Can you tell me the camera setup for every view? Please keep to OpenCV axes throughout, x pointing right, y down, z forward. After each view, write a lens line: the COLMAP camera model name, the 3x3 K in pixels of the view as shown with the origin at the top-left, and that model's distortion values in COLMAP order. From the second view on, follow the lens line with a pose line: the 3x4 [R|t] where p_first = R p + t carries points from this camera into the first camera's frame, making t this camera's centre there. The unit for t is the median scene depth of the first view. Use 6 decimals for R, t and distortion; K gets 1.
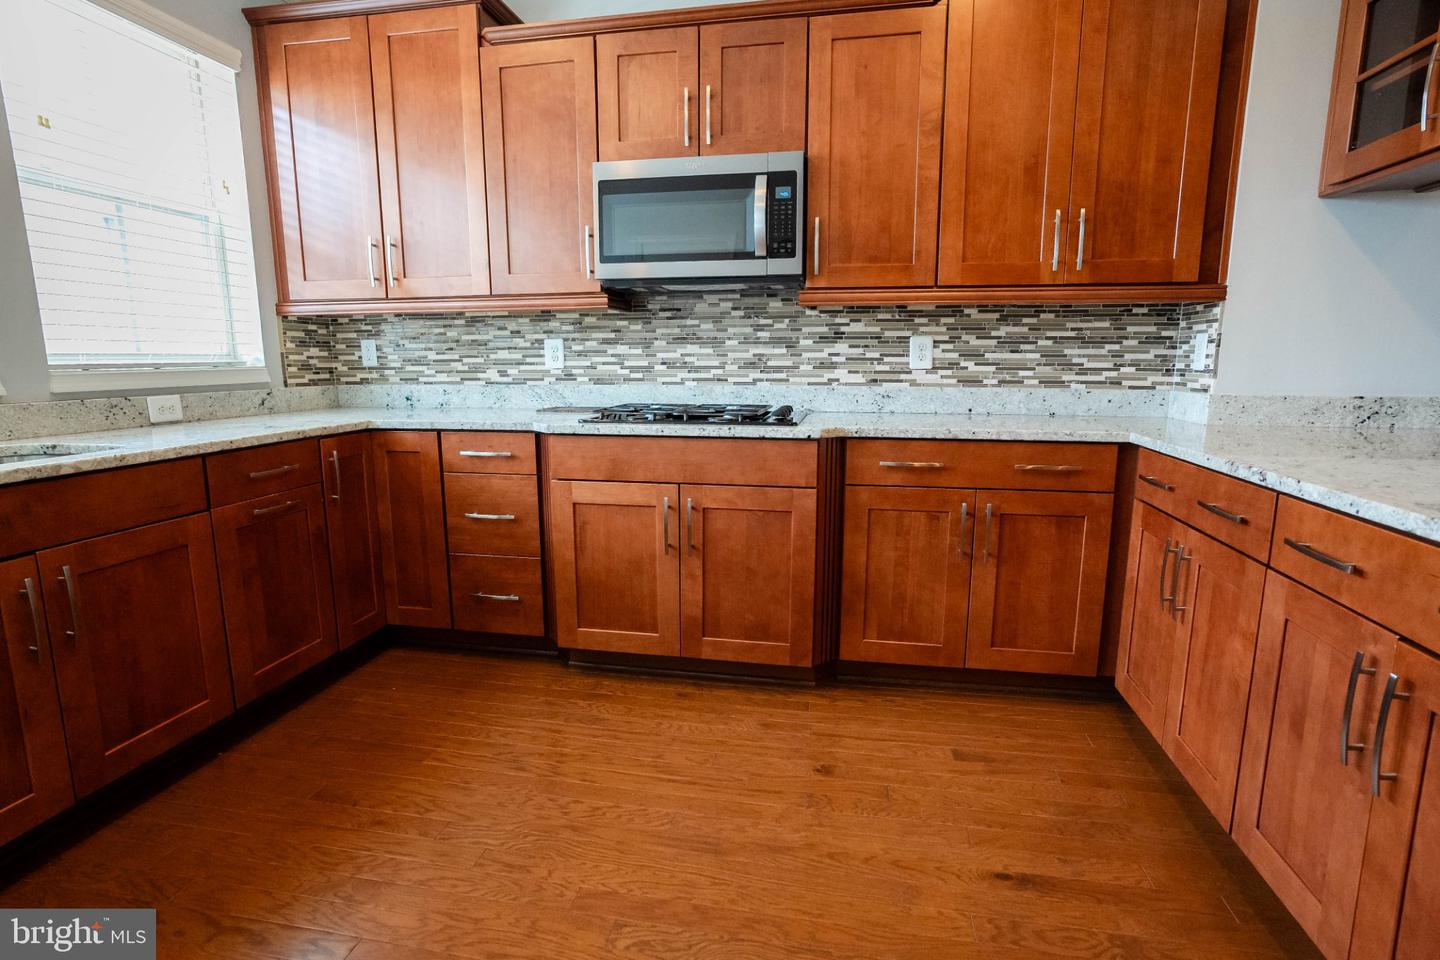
lens RADIAL K [[755.3, 0, 707.9], [0, 755.3, 486.0], [0, 0, 1]] dist [-0.052827, 0.039257]
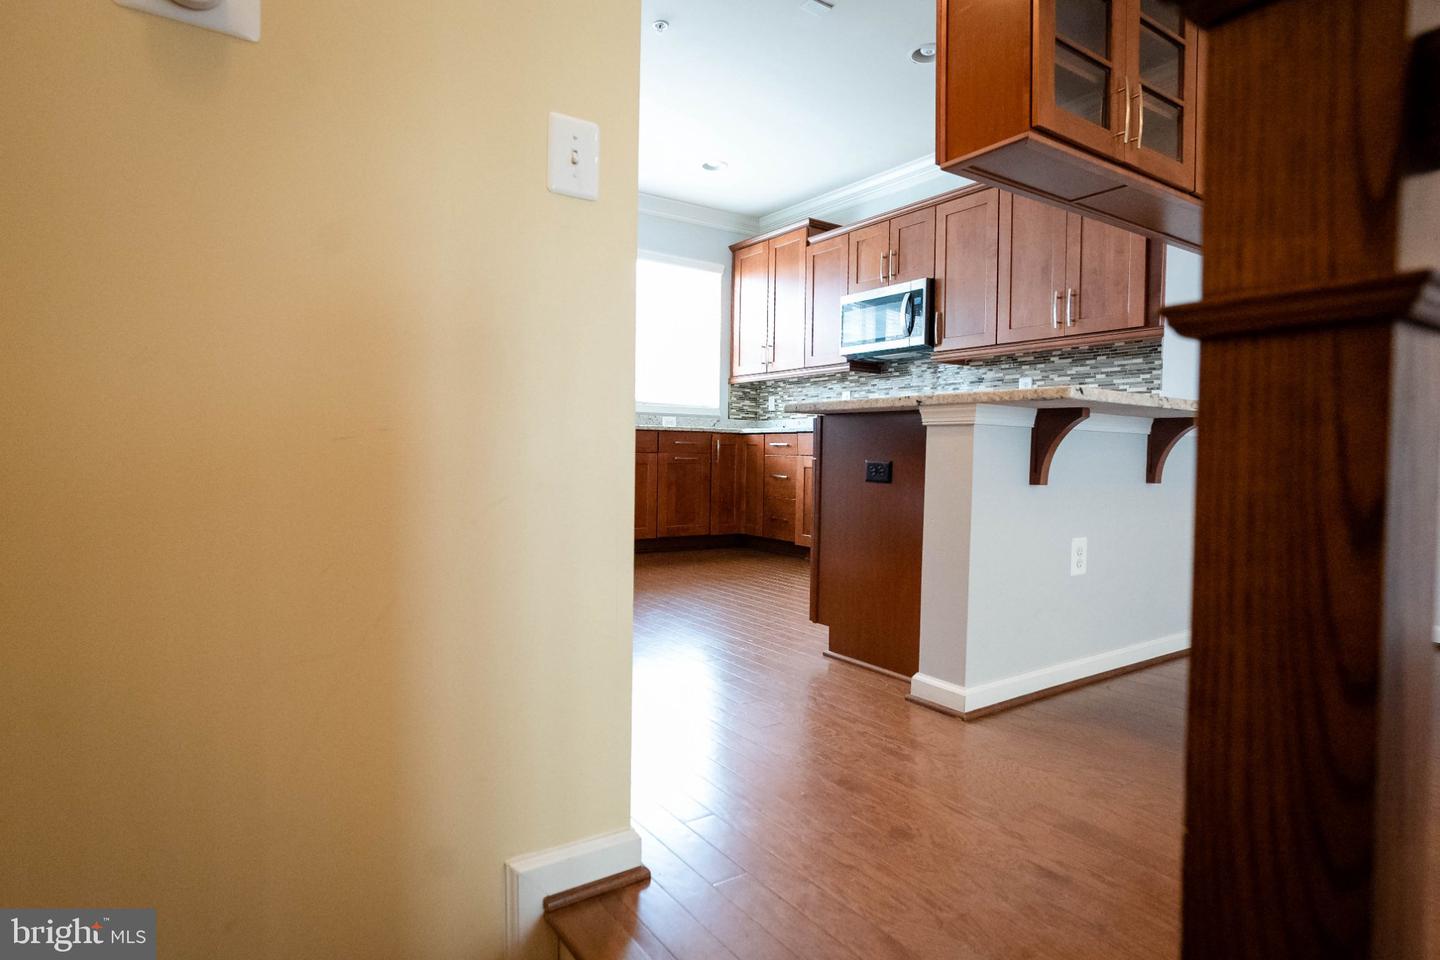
lens RADIAL K [[755.3, 0, 707.9], [0, 755.3, 486.0], [0, 0, 1]] dist [-0.052827, 0.039257]
pose [[0.709476, 0.047965, -0.703095, 0.926128], [-0.141455, 0.987069, -0.075401, 0.229613], [0.690387, 0.152951, 0.707087, -0.499826]]
